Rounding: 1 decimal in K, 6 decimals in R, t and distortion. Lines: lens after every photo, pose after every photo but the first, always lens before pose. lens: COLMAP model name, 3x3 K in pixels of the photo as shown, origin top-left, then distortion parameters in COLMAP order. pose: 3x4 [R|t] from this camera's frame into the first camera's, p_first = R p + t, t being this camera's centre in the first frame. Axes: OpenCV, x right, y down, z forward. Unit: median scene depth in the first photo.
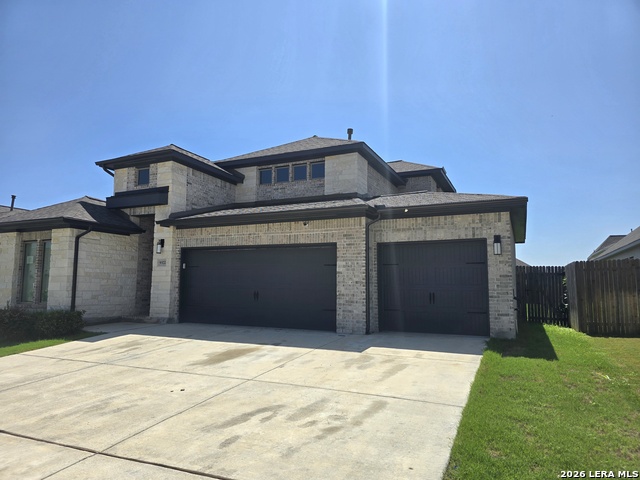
lens RADIAL K [[426.7, 0, 318.3], [0, 426.7, 246.1], [0, 0, 1]] dist [0.064119, -0.063773]
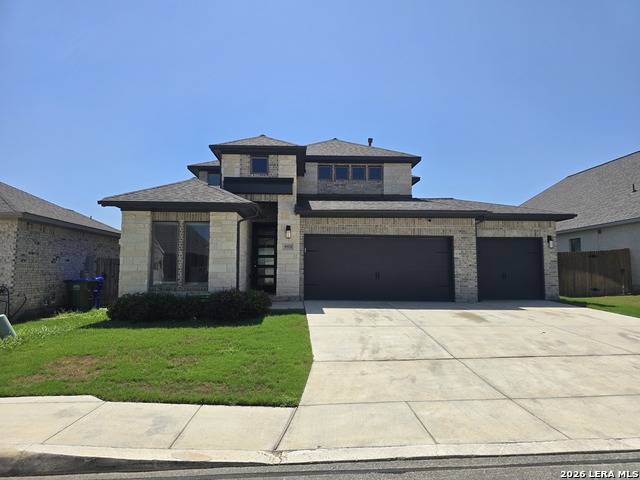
lens RADIAL K [[426.7, 0, 318.4], [0, 426.7, 231.7], [0, 0, 1]] dist [0.064119, -0.063773]
pose [[0.882833, 0.037836, 0.468160, -0.849529], [-0.040726, 0.999163, -0.003951, 0.000895], [-0.467917, -0.015579, 0.883635, -0.006499]]
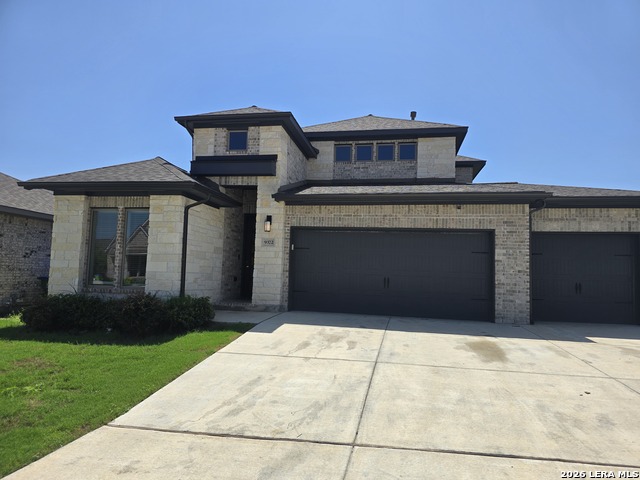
lens RADIAL K [[426.7, 0, 325.2], [0, 426.7, 243.4], [0, 0, 1]] dist [0.064119, -0.063773]
pose [[0.964829, 0.039406, 0.259909, -0.500393], [-0.046636, 0.998676, 0.021707, 0.017139], [-0.258709, -0.033065, 0.965389, 0.141064]]
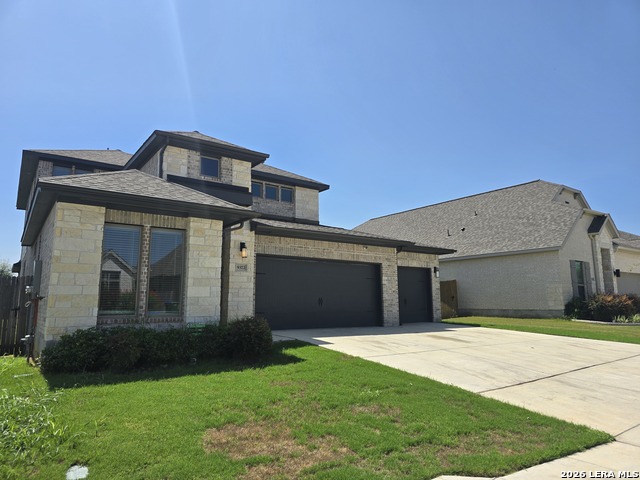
lens RADIAL K [[426.7, 0, 315.0], [0, 426.7, 236.4], [0, 0, 1]] dist [0.064119, -0.063773]
pose [[0.485578, 0.123515, 0.865424, -1.151178], [-0.077069, 0.992162, -0.098361, 0.052587], [-0.870789, -0.018935, 0.491291, 0.426137]]
